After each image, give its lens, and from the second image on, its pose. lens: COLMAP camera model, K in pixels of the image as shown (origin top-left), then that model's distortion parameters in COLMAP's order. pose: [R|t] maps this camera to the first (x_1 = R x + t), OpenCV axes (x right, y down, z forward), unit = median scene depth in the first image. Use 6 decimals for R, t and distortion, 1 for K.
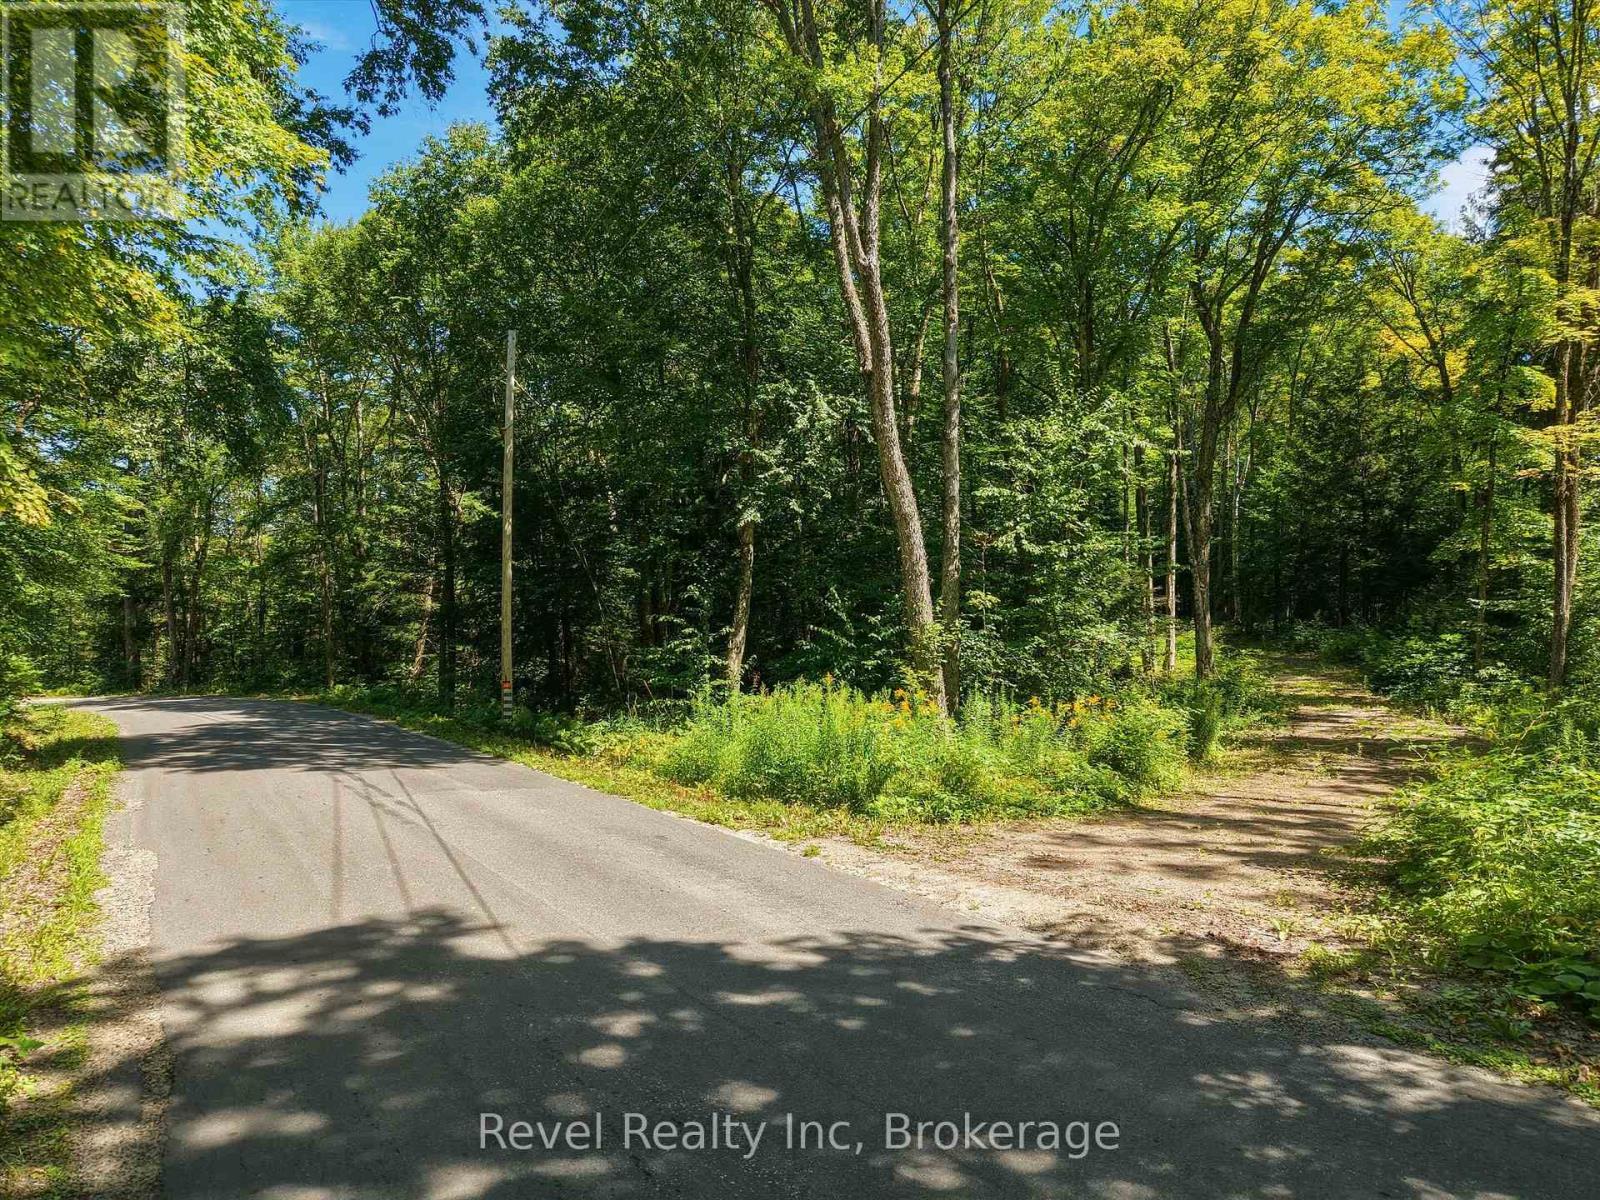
lens RADIAL K [[1098.7, 0, 800.0], [0, 1098.7, 600.0], [0, 0, 1]] dist [0.003297, 0.000395]
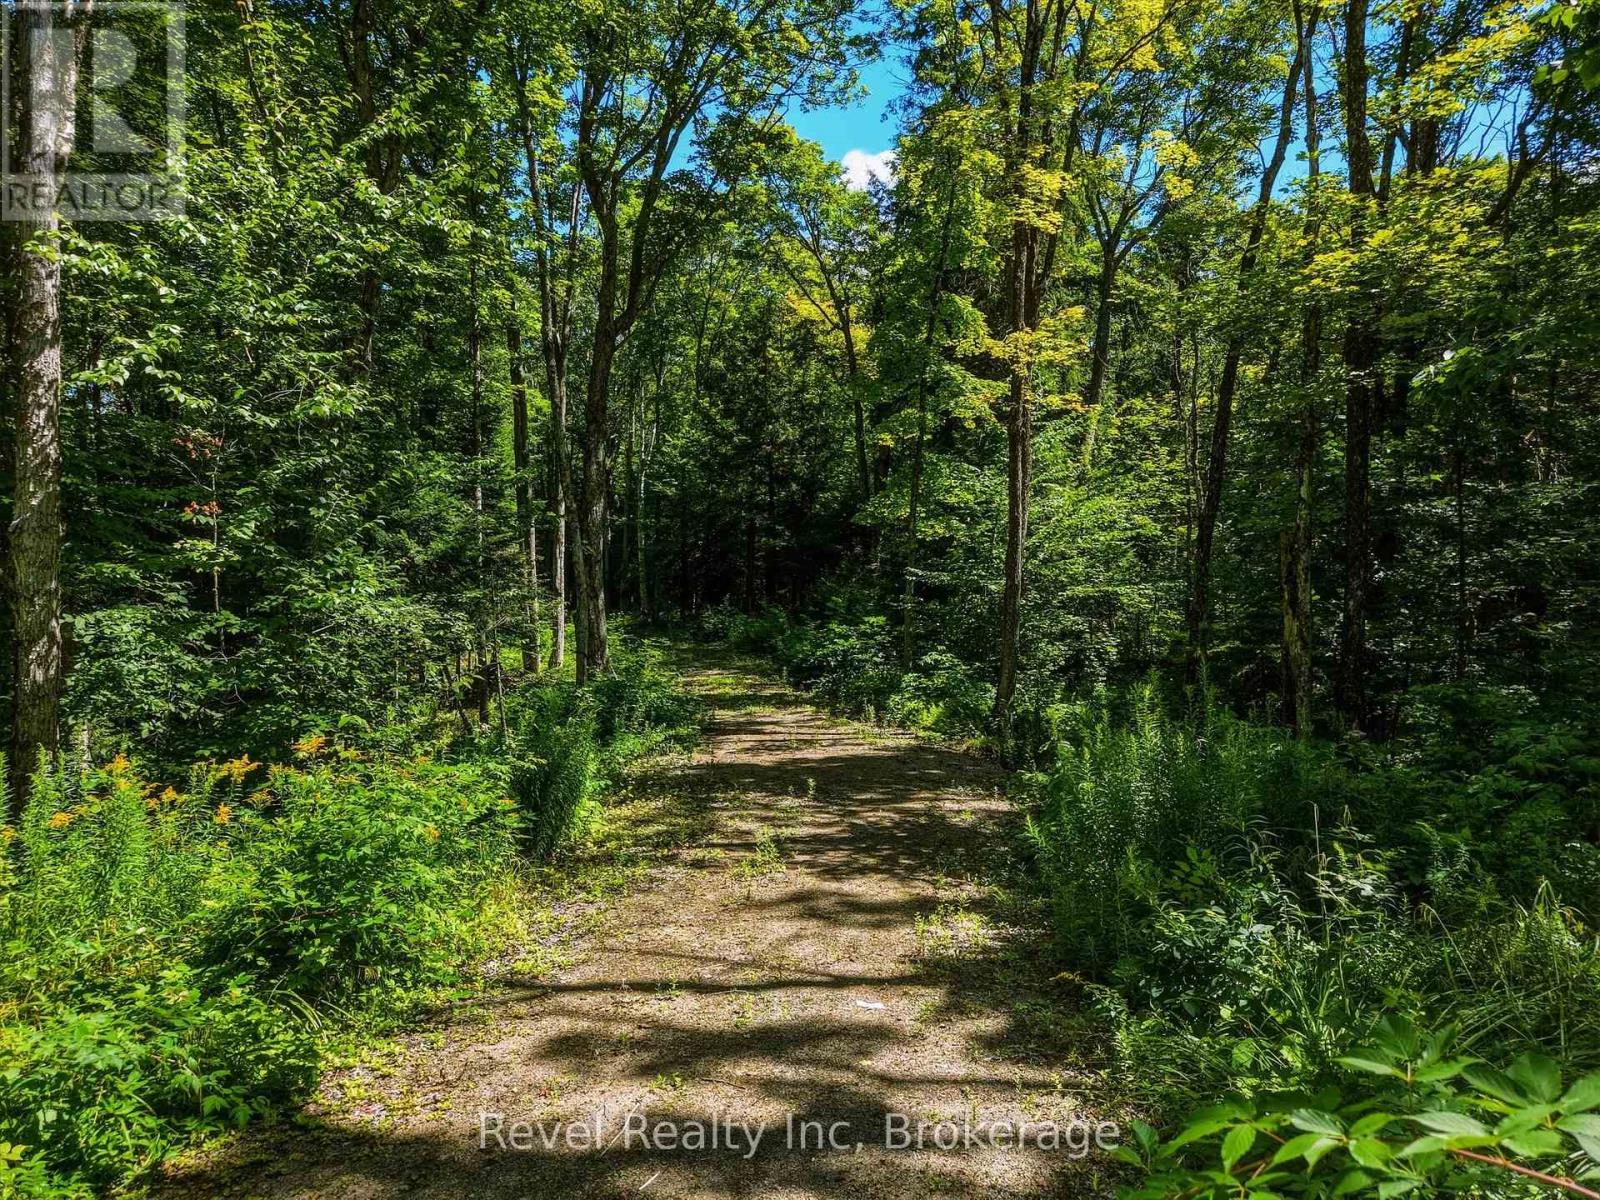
lens RADIAL K [[1098.7, 0, 800.0], [0, 1098.7, 600.0], [0, 0, 1]] dist [0.003297, 0.000395]
pose [[0.869616, -0.002503, 0.493722, 0.125846], [0.001900, 0.999997, 0.001724, 0.018159], [-0.493725, -0.000561, 0.869618, 0.296321]]
